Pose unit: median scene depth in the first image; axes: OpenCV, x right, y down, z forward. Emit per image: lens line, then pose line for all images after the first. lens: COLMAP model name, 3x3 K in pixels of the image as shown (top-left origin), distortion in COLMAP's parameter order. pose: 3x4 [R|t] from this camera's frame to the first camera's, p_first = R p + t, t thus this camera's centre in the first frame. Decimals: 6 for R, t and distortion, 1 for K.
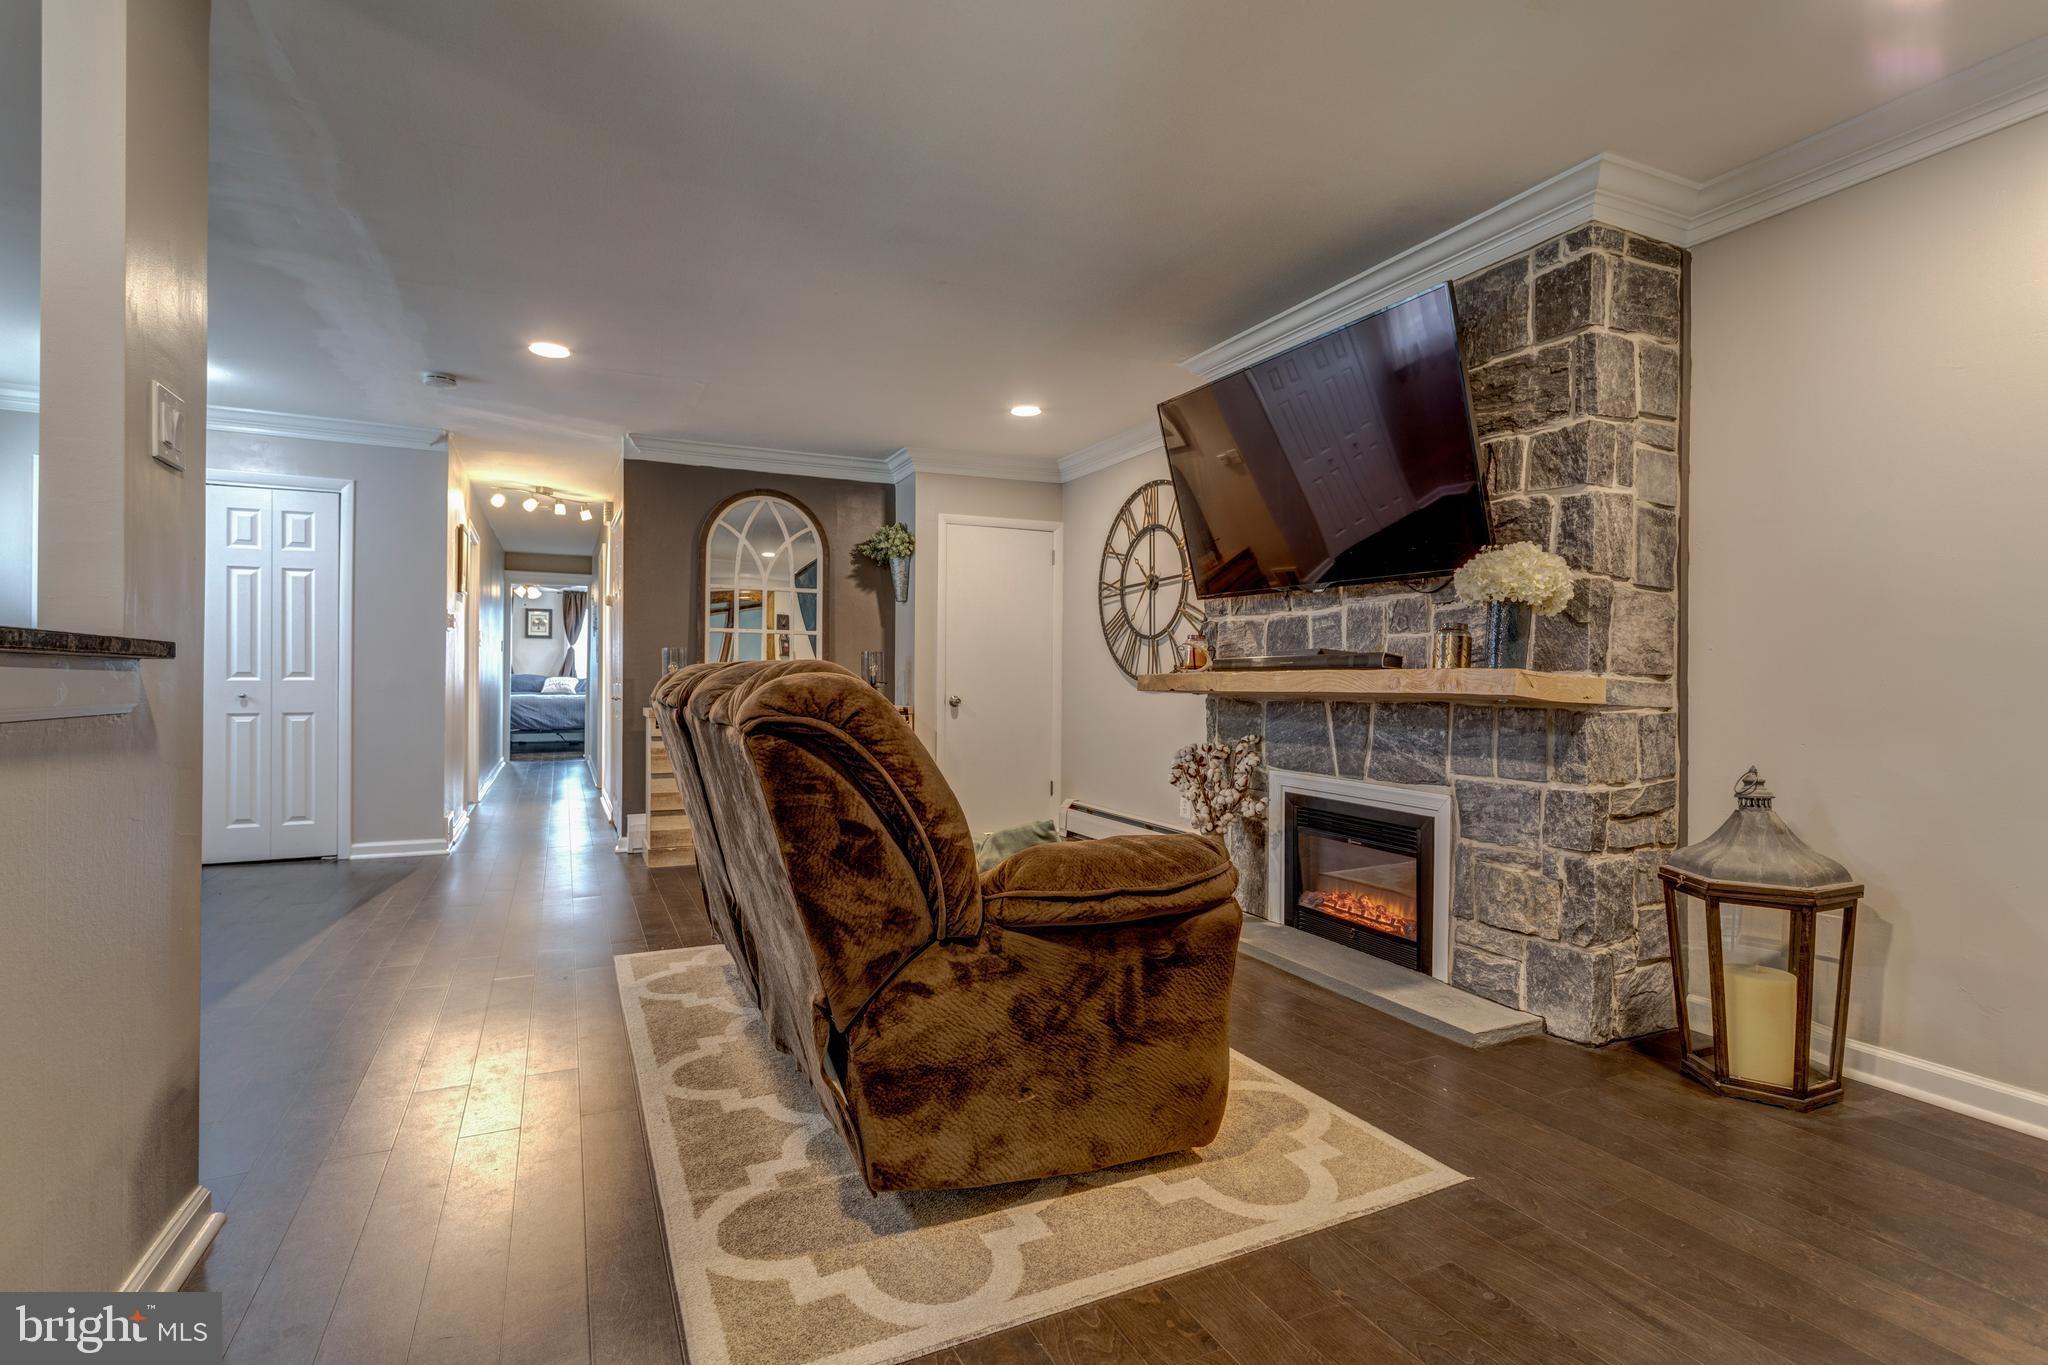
lens RADIAL K [[961.4, 0, 1019.8], [0, 961.4, 675.1], [0, 0, 1]] dist [-0.002312, 0.002032]
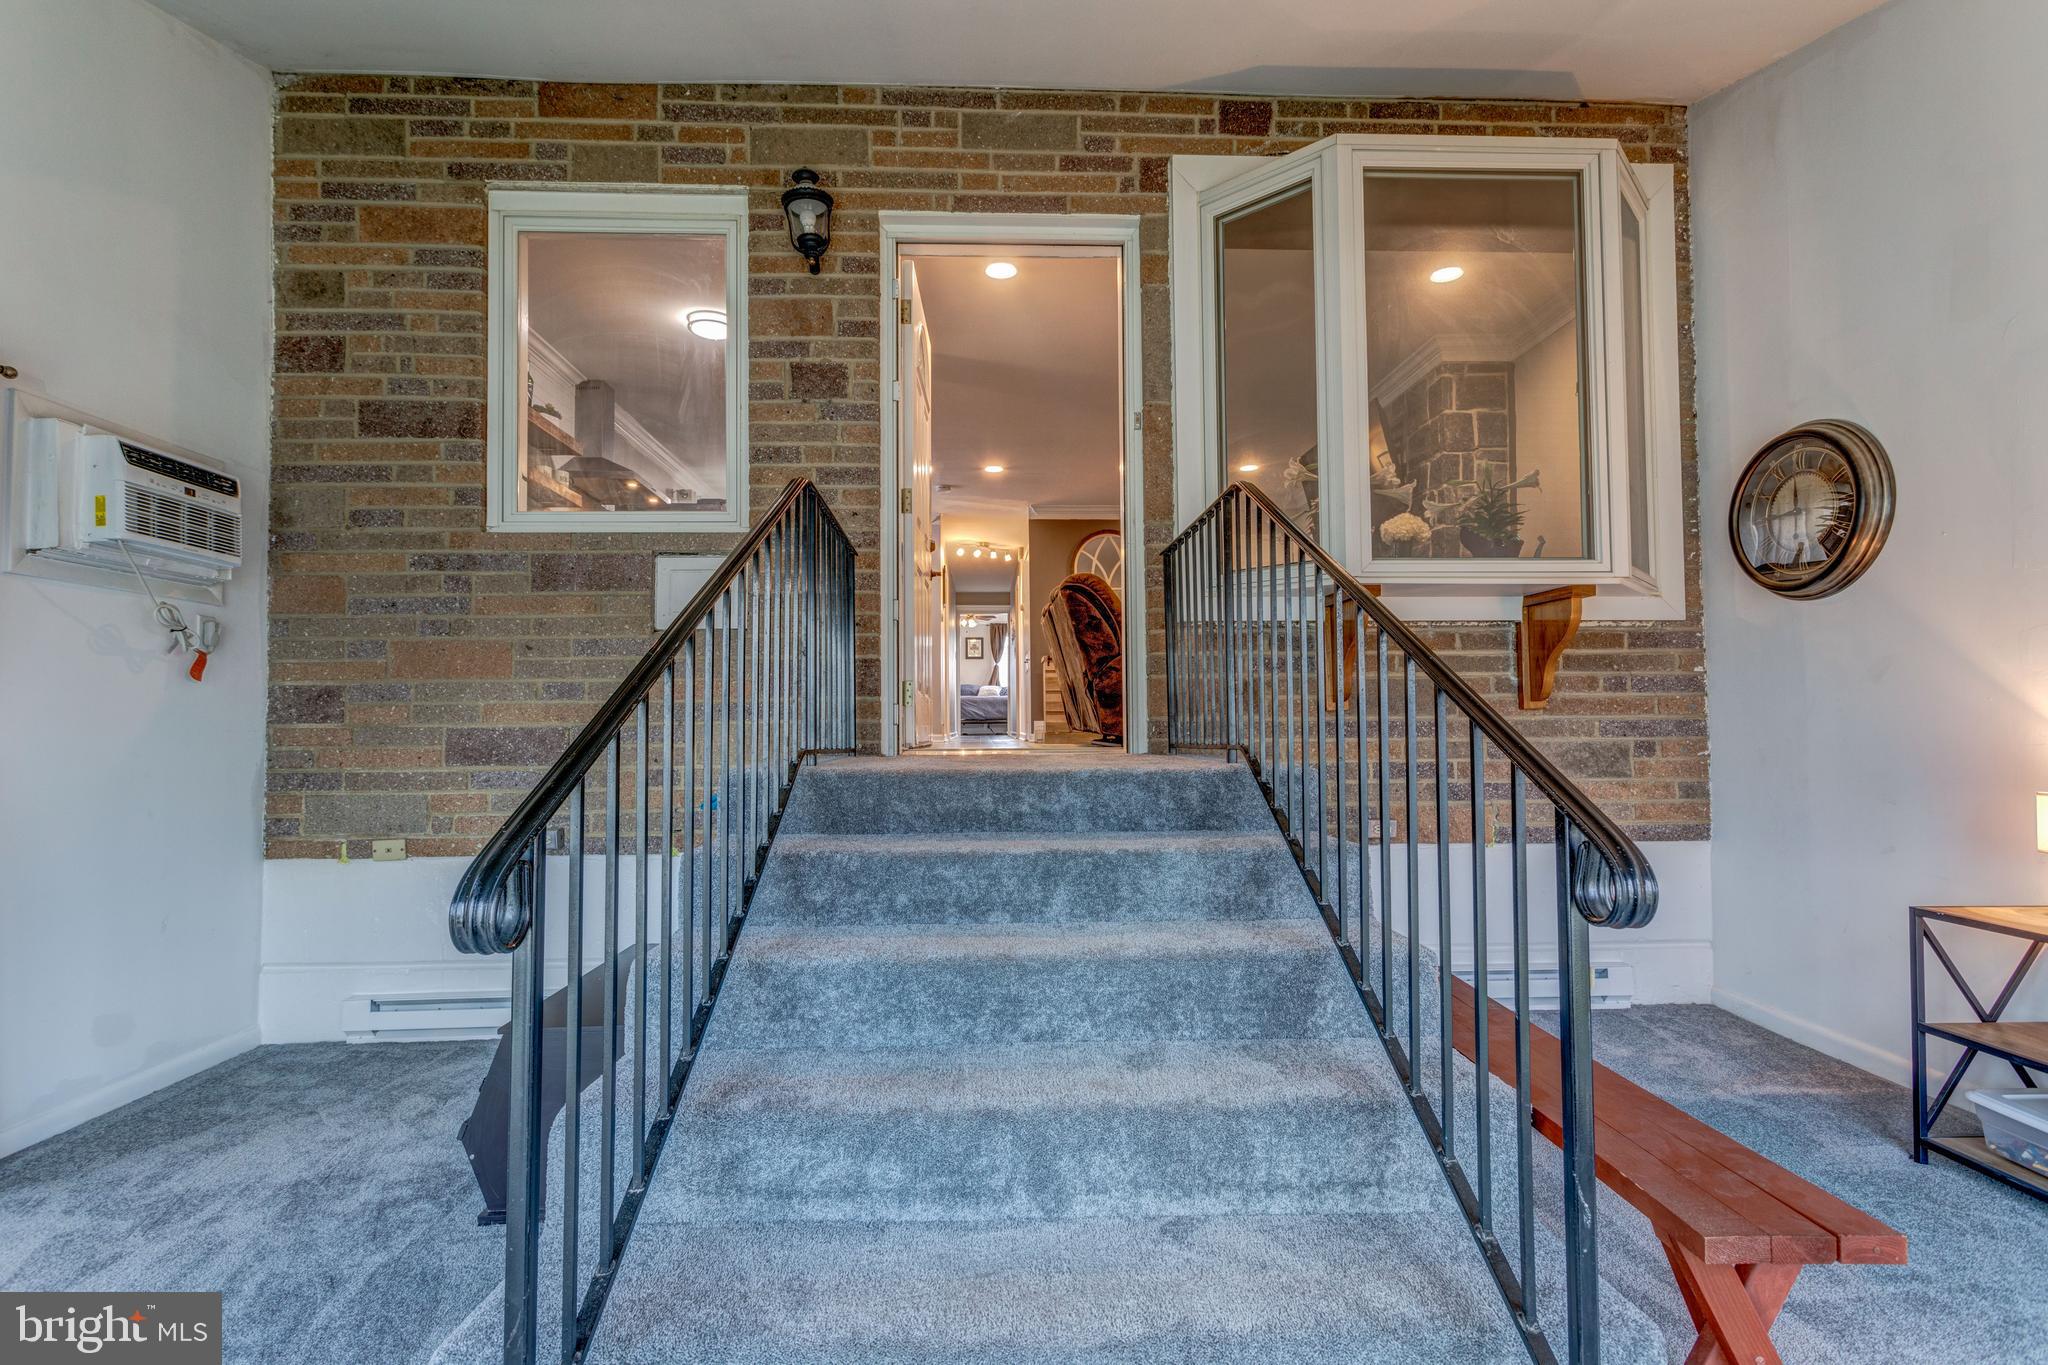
lens RADIAL K [[973.3, 0, 1018.7], [0, 973.3, 695.4], [0, 0, 1]] dist [-0.000659, 0.000904]
pose [[0.918424, -0.025496, -0.394775, 0.447831], [0.013135, 0.999336, -0.033983, 0.264522], [0.395379, 0.026026, 0.918149, -1.069859]]
